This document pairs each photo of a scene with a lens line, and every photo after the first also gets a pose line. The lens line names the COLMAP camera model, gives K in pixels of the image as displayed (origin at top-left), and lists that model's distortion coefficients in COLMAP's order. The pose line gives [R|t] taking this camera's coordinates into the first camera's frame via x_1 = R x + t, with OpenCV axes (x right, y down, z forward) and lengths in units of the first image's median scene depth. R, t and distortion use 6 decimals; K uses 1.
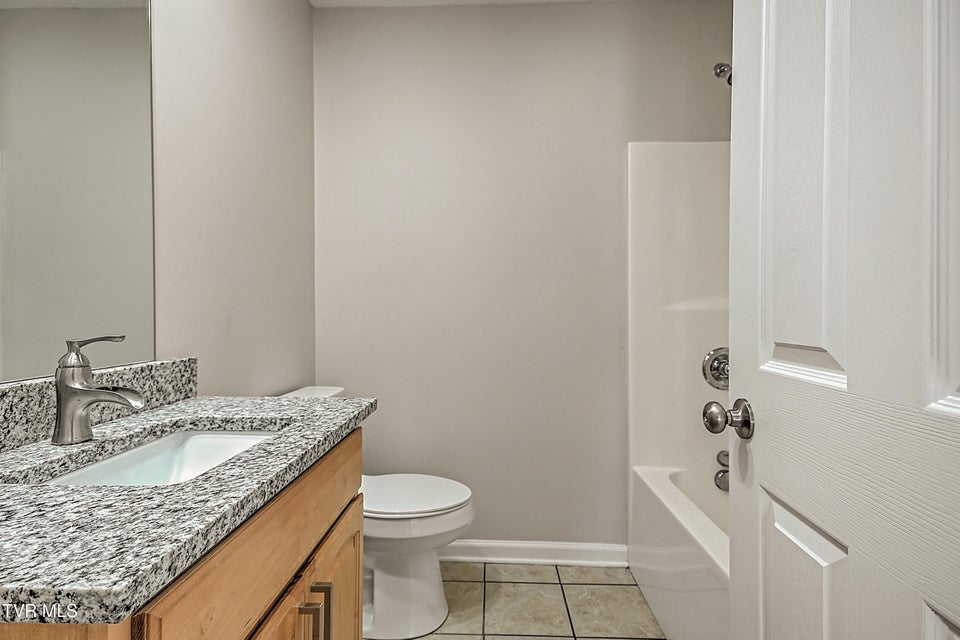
lens RADIAL K [[459.2, 0, 484.7], [0, 459.2, 314.2], [0, 0, 1]] dist [0.036748, -0.006582]
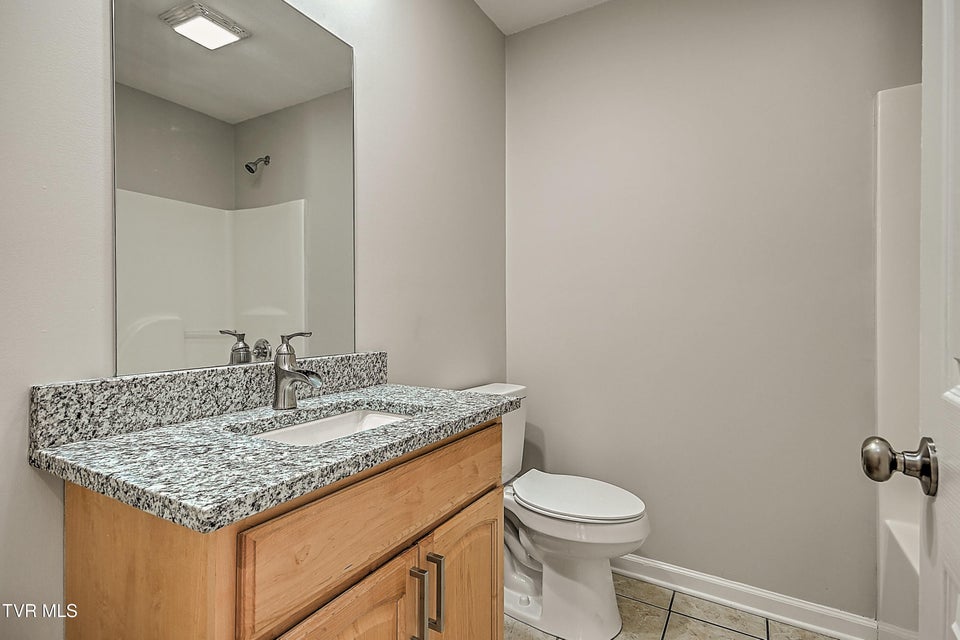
lens RADIAL K [[459.2, 0, 497.1], [0, 459.2, 318.6], [0, 0, 1]] dist [0.036748, -0.006582]
pose [[0.889715, 0.002561, -0.456508, 0.305051], [-0.002039, 0.999997, 0.001636, 0.003320], [0.456511, -0.000525, 0.889718, 0.073476]]
